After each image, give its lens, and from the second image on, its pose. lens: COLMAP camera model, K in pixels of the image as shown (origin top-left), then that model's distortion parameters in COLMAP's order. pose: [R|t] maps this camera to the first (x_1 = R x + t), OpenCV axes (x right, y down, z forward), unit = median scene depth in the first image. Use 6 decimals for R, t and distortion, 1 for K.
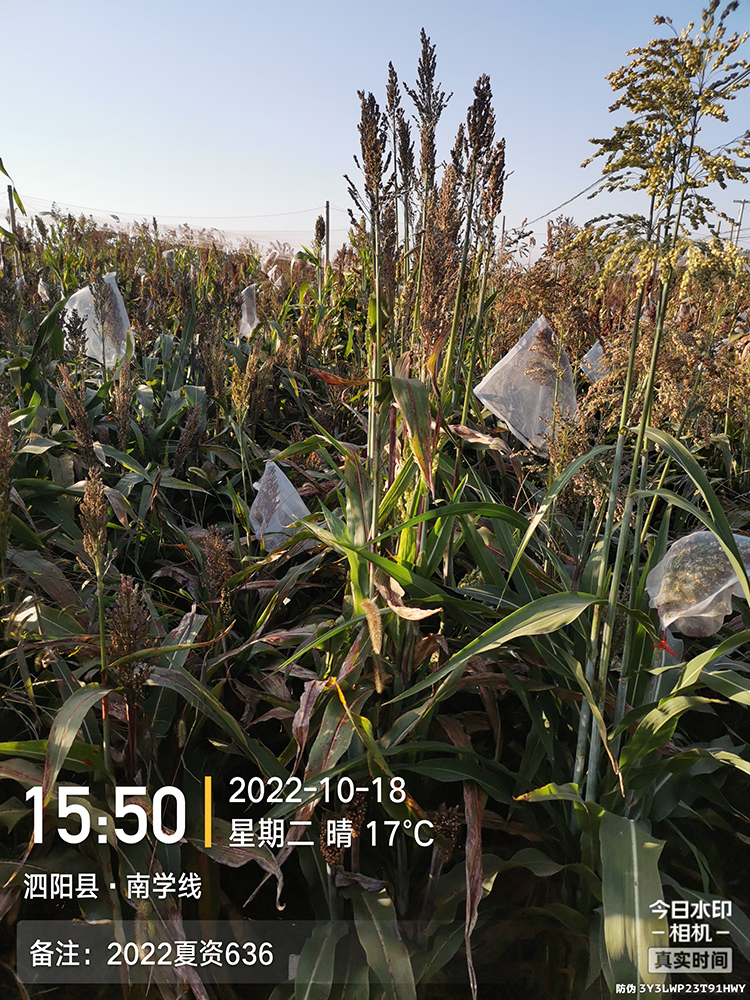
lens RADIAL K [[743.0, 0, 373.0], [0, 743.0, 493.7], [0, 0, 1]] dist [0.032083, -0.006878]
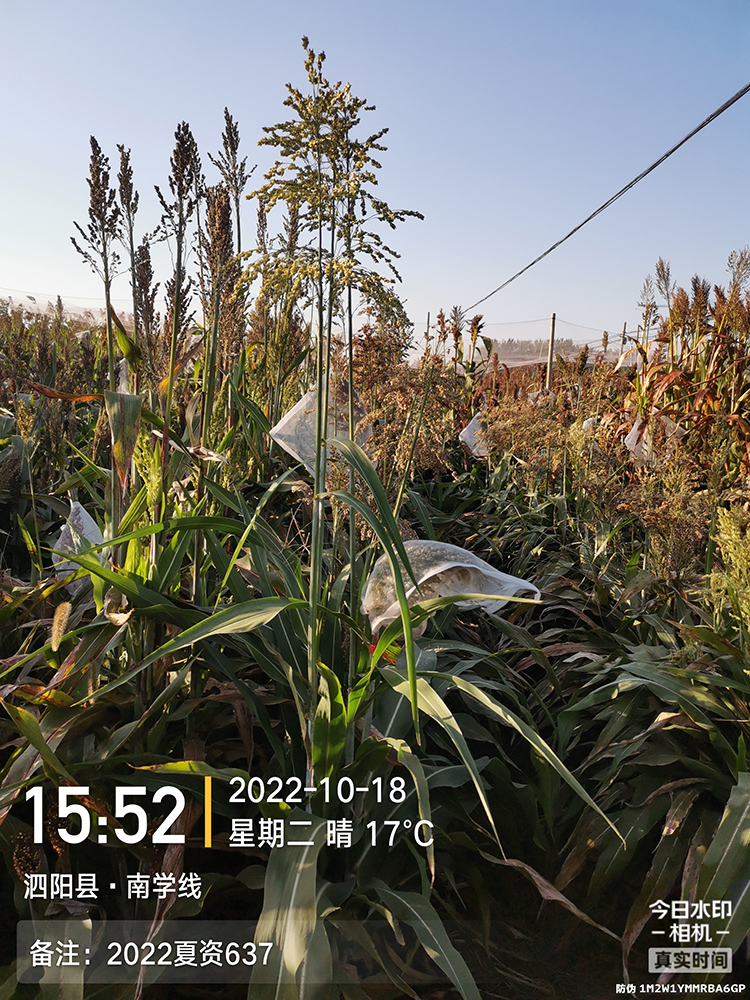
lens RADIAL K [[743.0, 0, 373.0], [0, 743.0, 493.7], [0, 0, 1]] dist [0.032083, -0.006878]
pose [[0.996088, 0.005043, 0.088227, 0.293396], [0.005159, 0.993349, -0.115027, 0.105548], [-0.088221, 0.115032, 0.989437, -0.056833]]
